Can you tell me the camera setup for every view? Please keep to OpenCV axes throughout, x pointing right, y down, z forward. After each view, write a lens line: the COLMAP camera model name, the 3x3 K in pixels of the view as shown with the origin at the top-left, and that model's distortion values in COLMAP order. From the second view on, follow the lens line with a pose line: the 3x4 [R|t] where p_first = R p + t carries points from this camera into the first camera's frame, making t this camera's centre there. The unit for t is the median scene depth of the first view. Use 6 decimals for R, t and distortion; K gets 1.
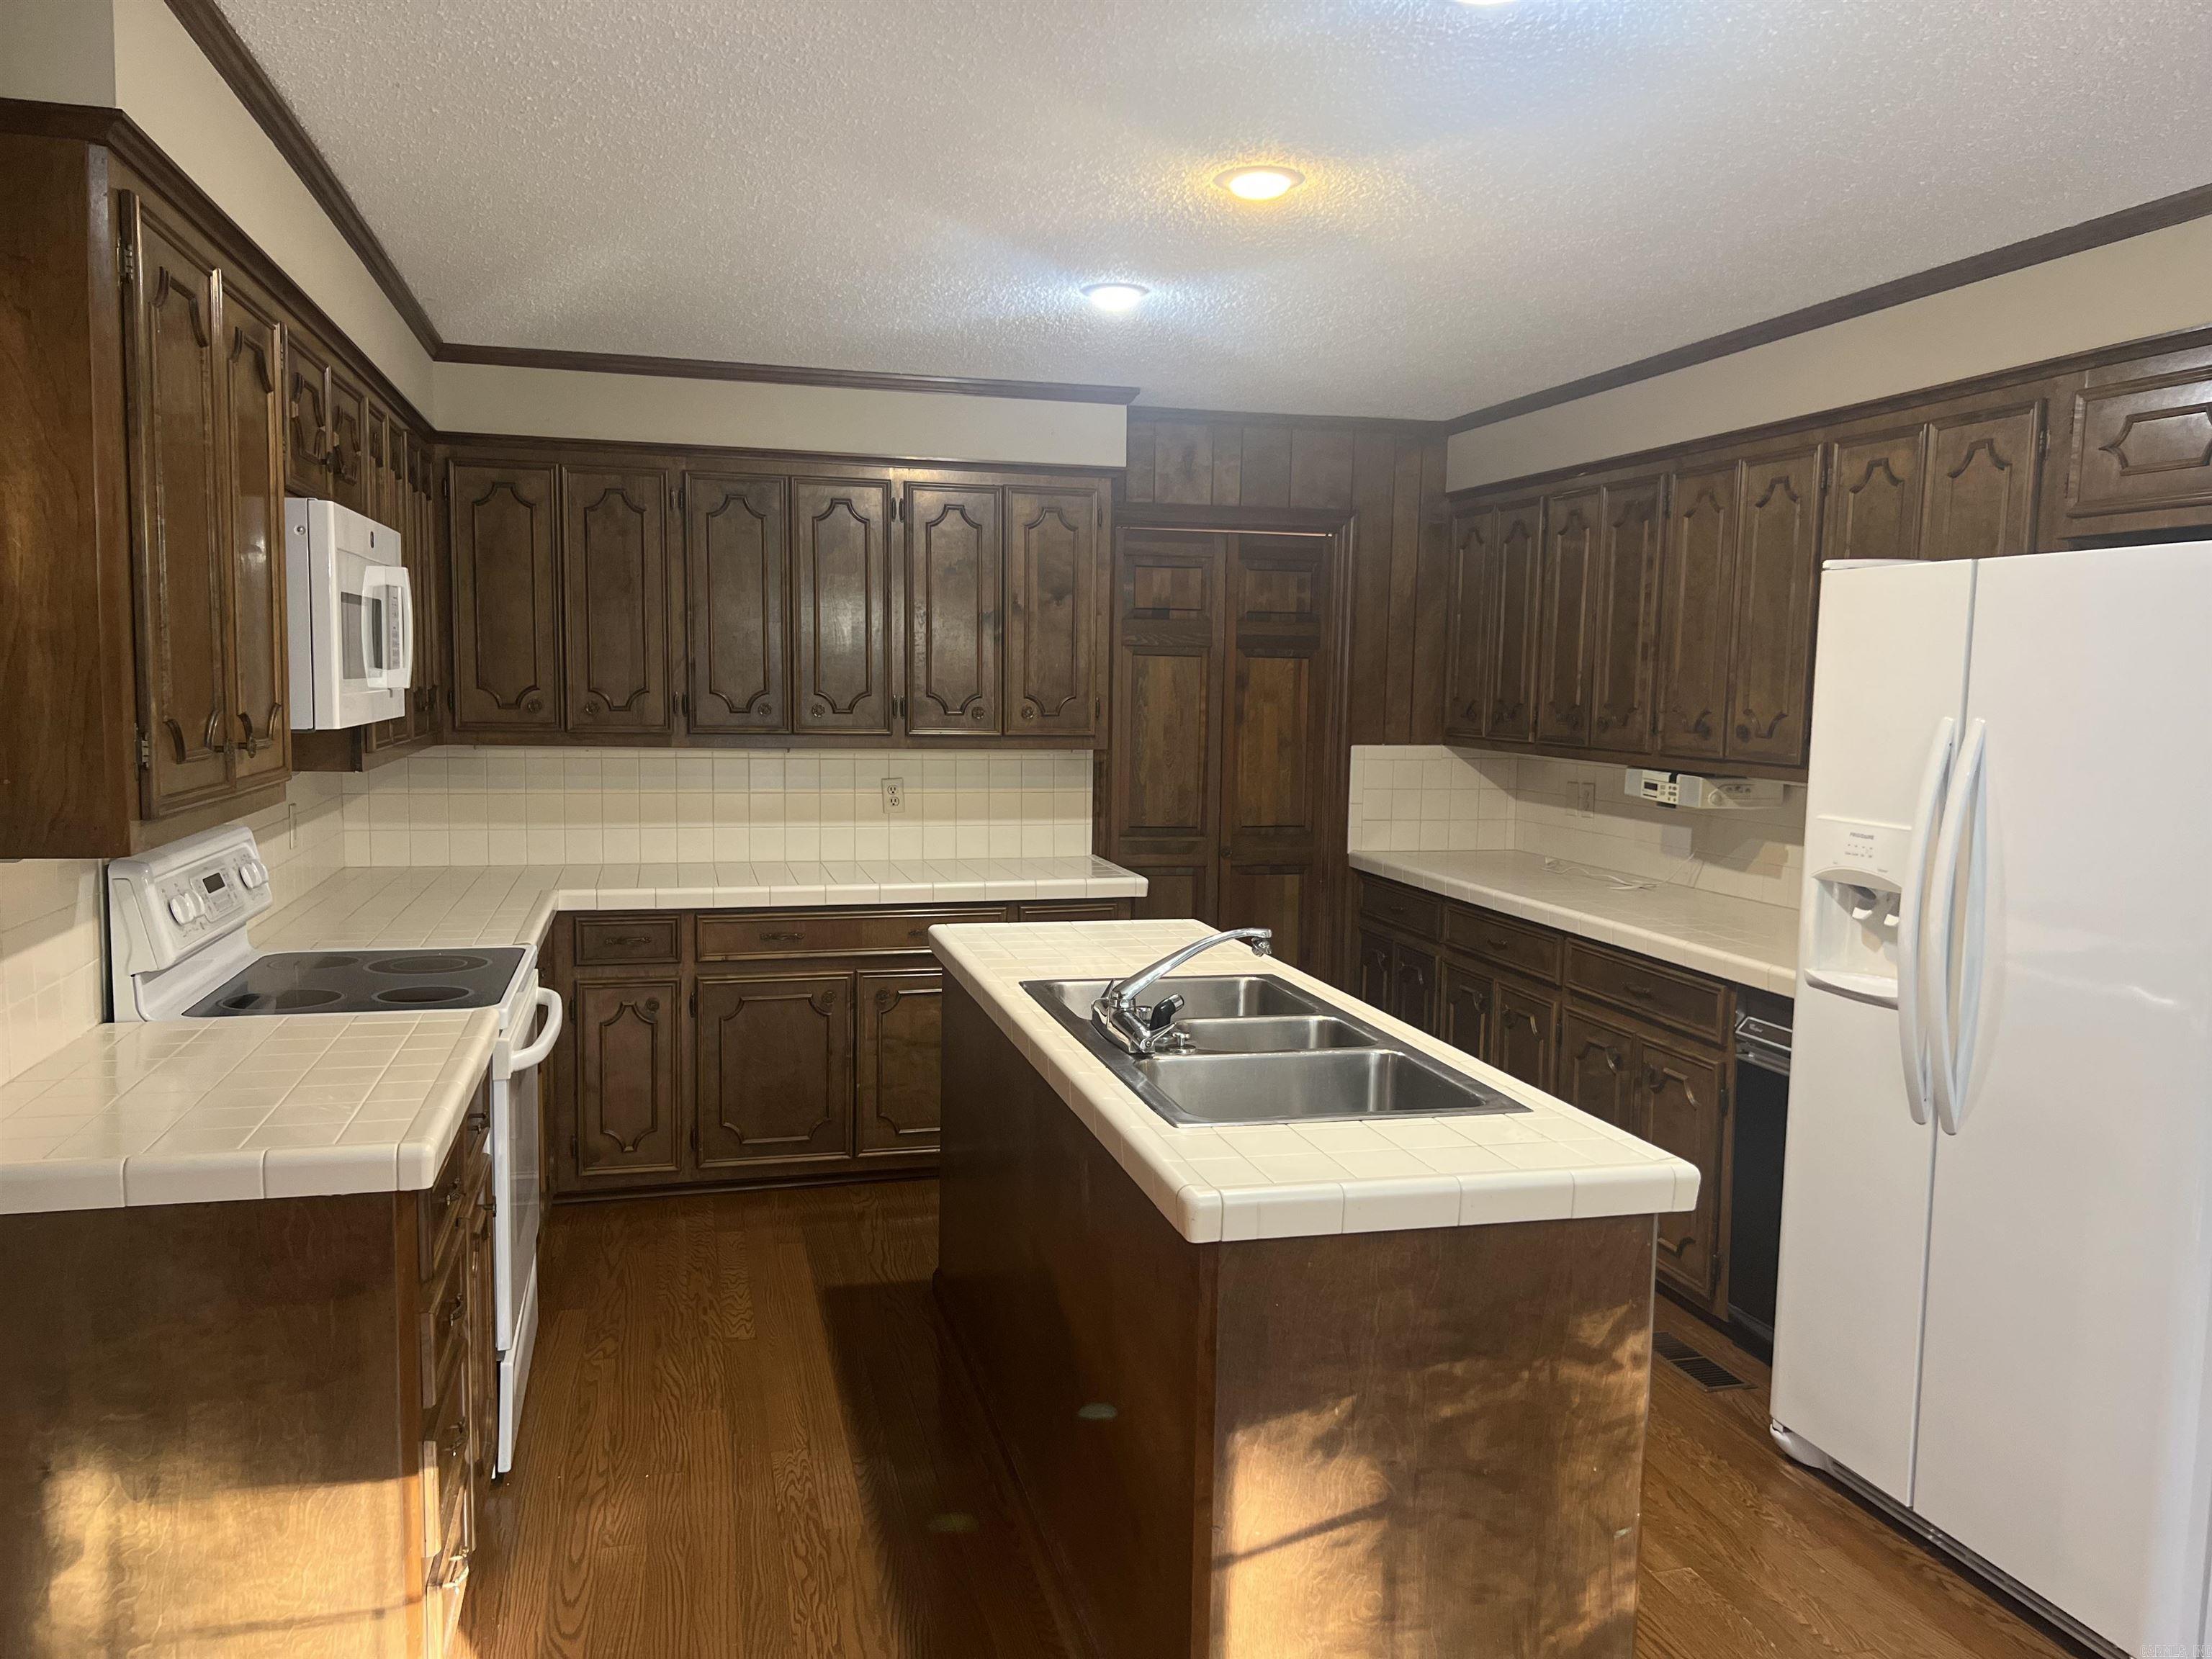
lens RADIAL K [[1648.0, 0, 1103.6], [0, 1648.0, 846.3], [0, 0, 1]] dist [0.052249, -0.062509]
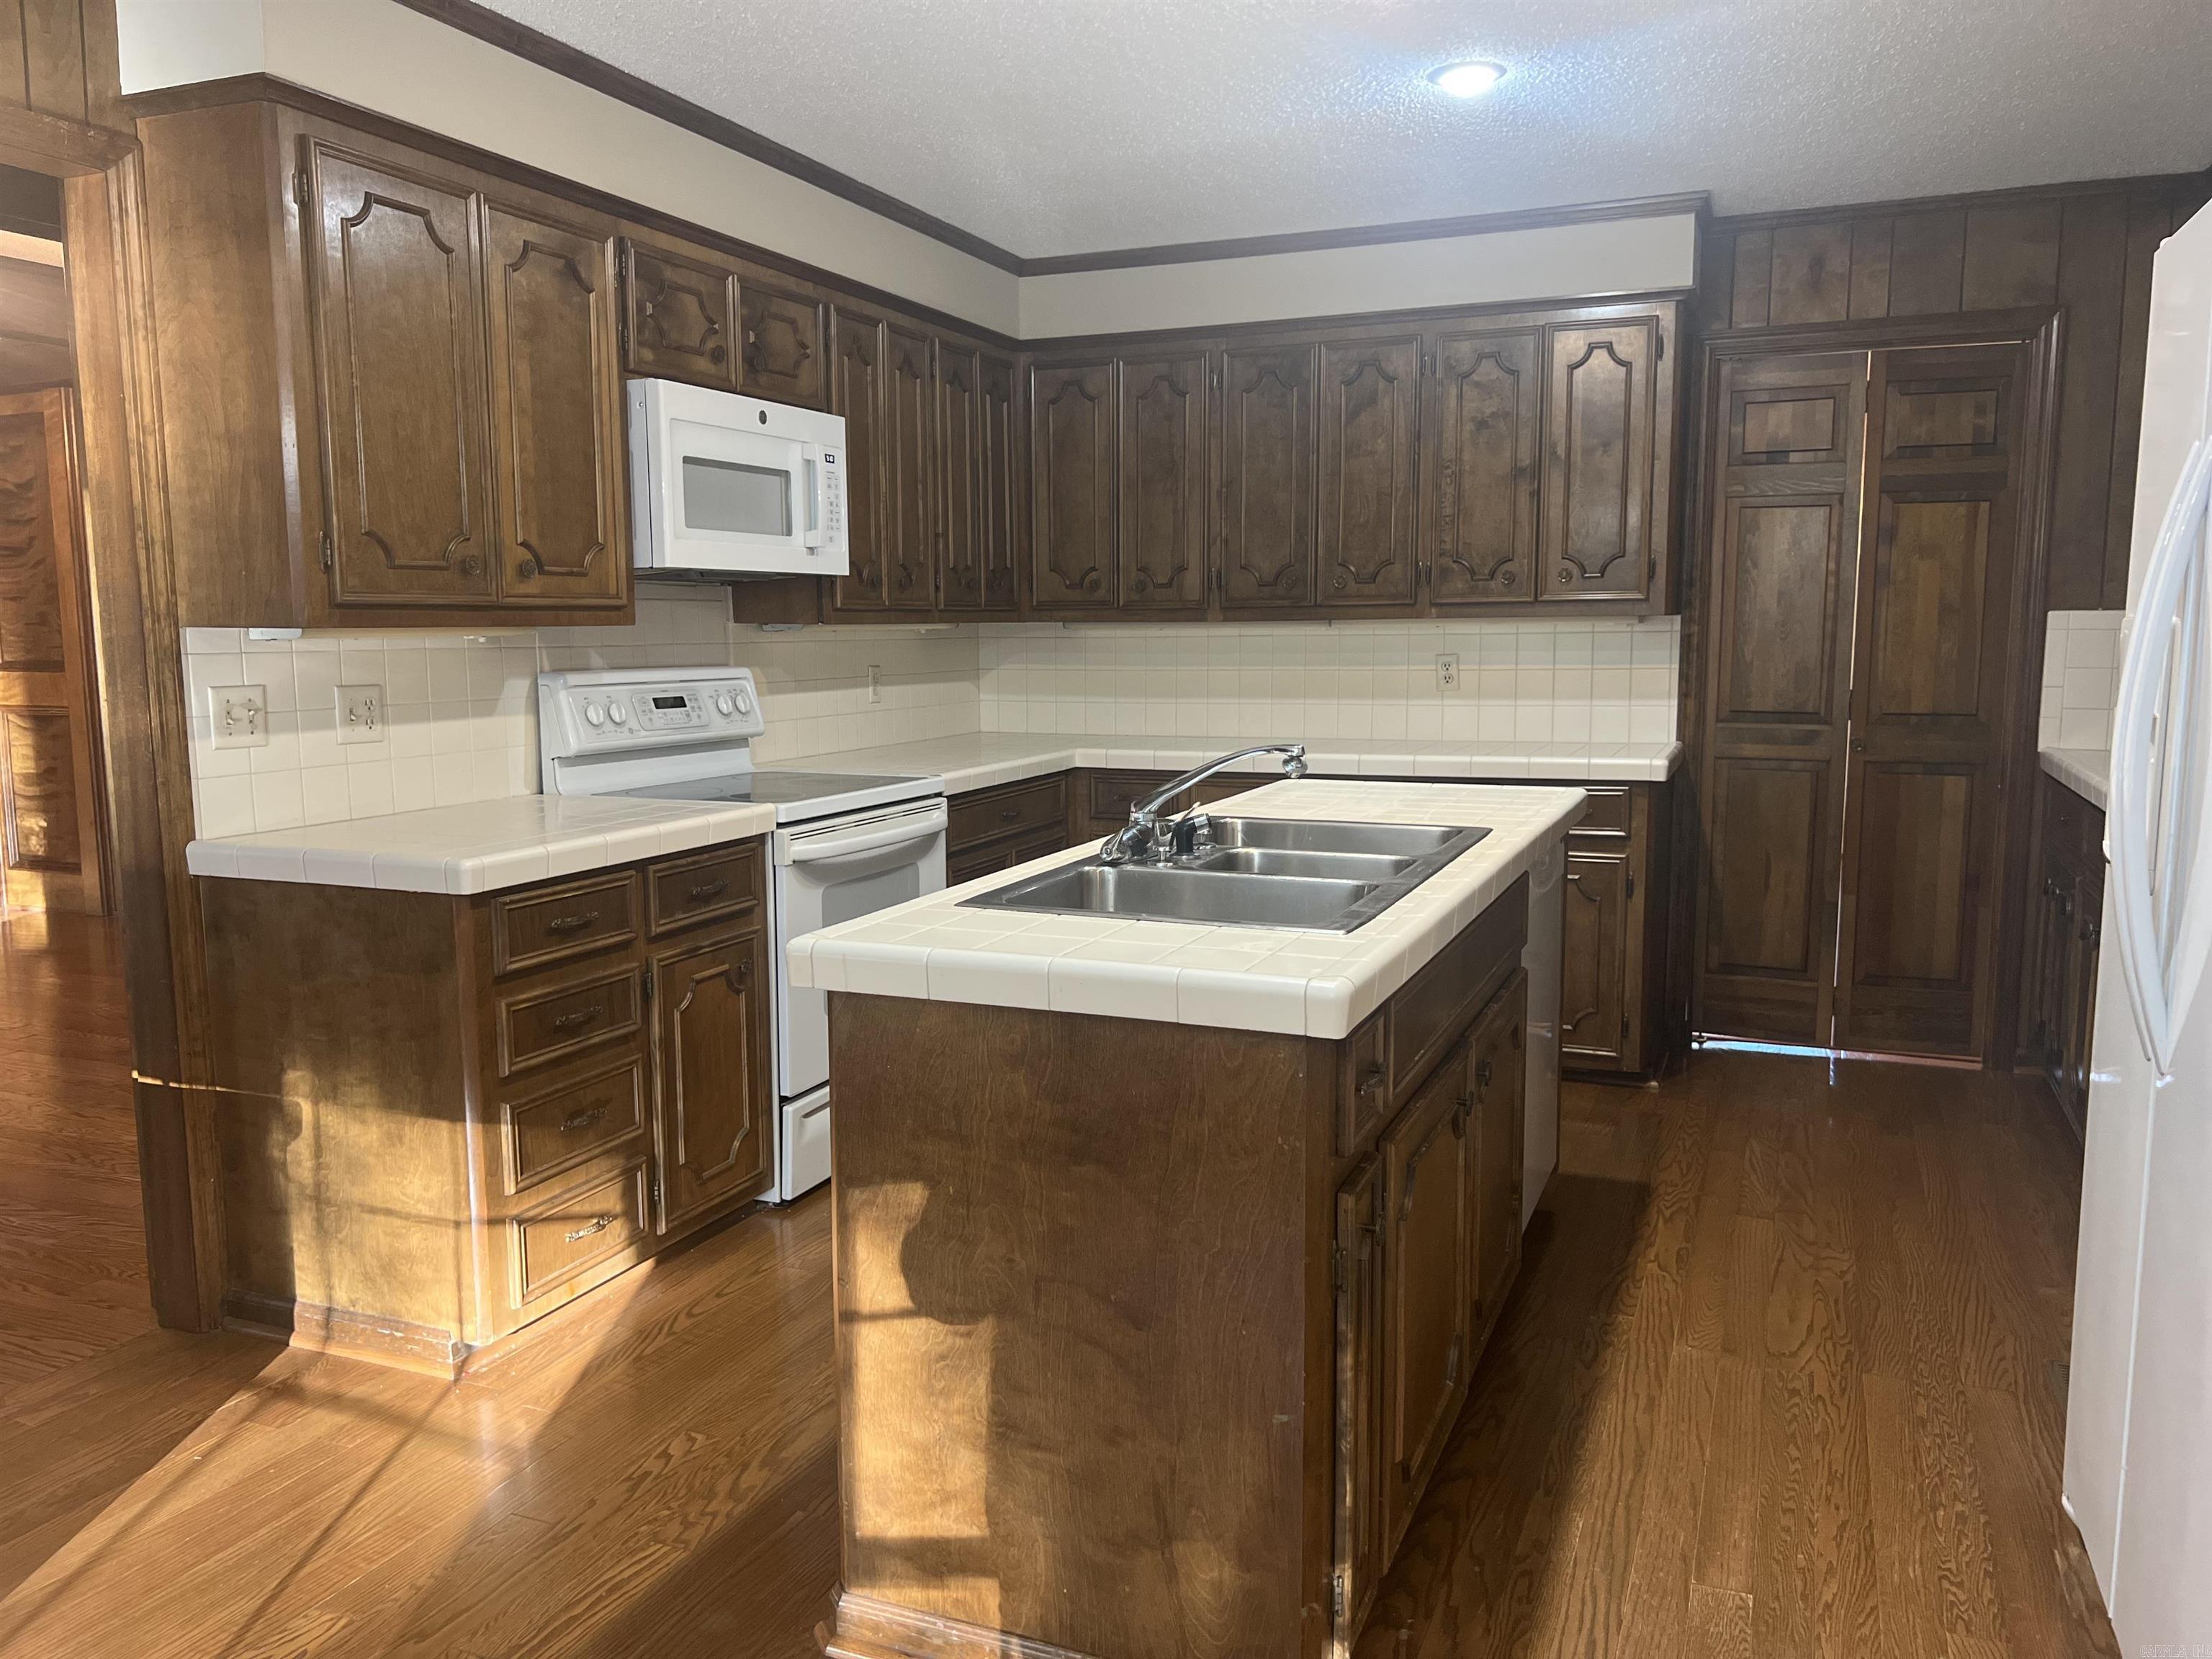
lens RADIAL K [[1648.0, 0, 1103.6], [0, 1648.0, 846.3], [0, 0, 1]] dist [0.052249, -0.062509]
pose [[0.793107, 0.057821, -0.606331, 0.331993], [-0.042780, 0.998314, 0.039243, 0.044739], [0.607577, -0.005185, 0.794243, 0.131431]]
